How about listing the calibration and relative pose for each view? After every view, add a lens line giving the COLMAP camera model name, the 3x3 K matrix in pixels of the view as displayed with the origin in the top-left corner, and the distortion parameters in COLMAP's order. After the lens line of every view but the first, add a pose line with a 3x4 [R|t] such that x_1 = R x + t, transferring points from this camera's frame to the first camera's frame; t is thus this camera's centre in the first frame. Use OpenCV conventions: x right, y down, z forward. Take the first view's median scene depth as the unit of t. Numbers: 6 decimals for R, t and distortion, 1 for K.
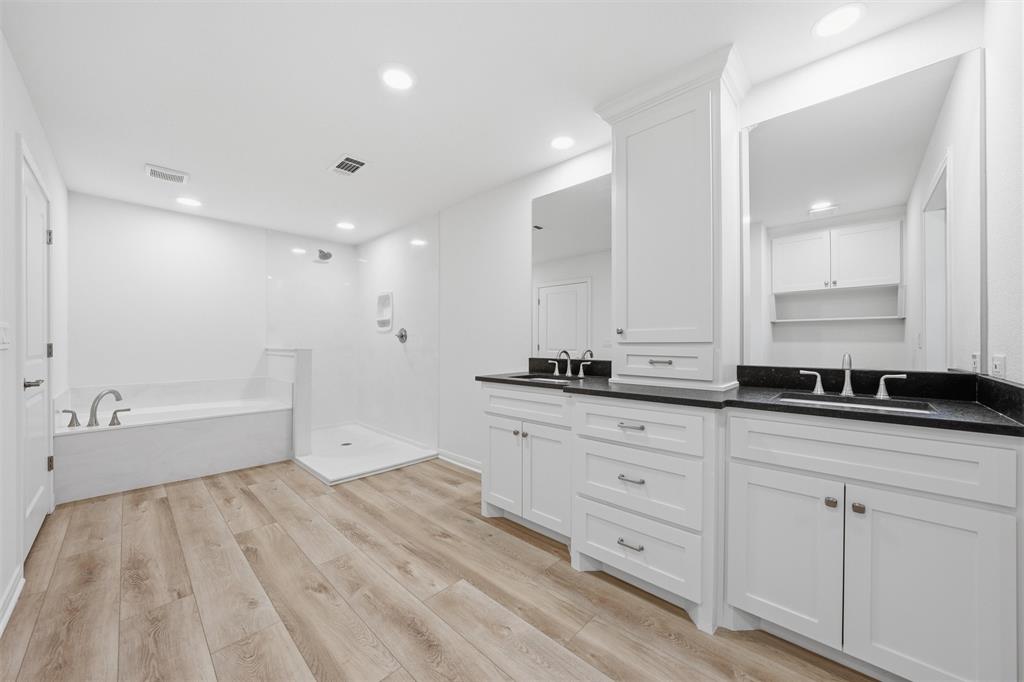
lens RADIAL K [[365.6, 0, 503.4], [0, 365.6, 344.6], [0, 0, 1]] dist [-0.005671, 0.000319]
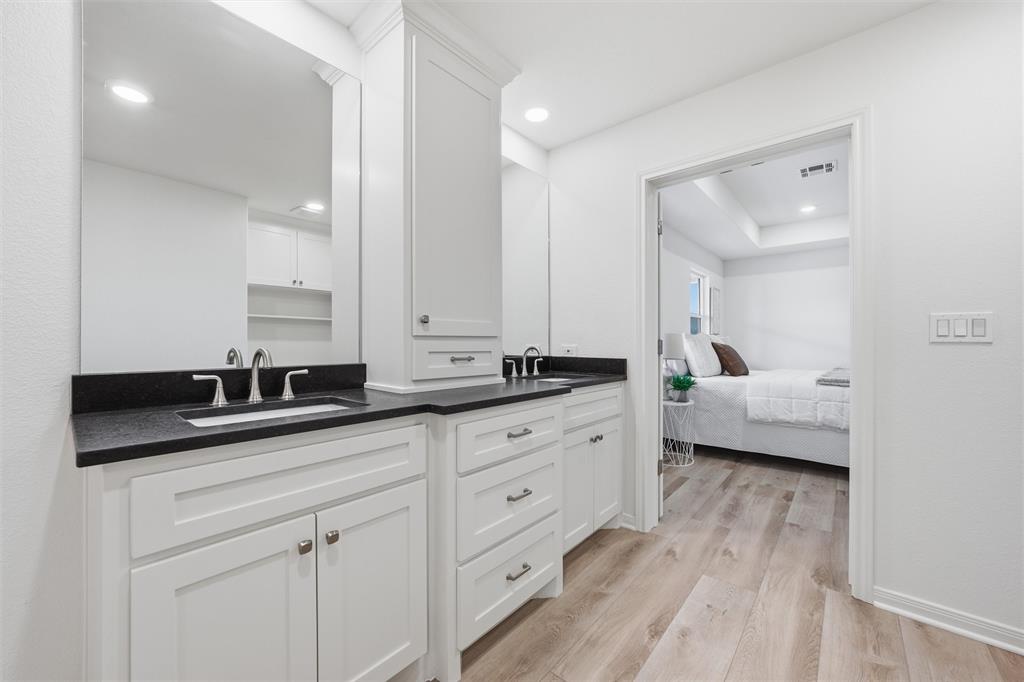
lens RADIAL K [[409.8, 0, 503.1], [0, 409.8, 343.8], [0, 0, 1]] dist [-0.013663, 0.000488]
pose [[-0.056549, -0.000015, 0.998400, -0.477443], [0.007334, 0.999973, 0.000431, 0.011422], [-0.998373, 0.007347, -0.056547, 0.861245]]
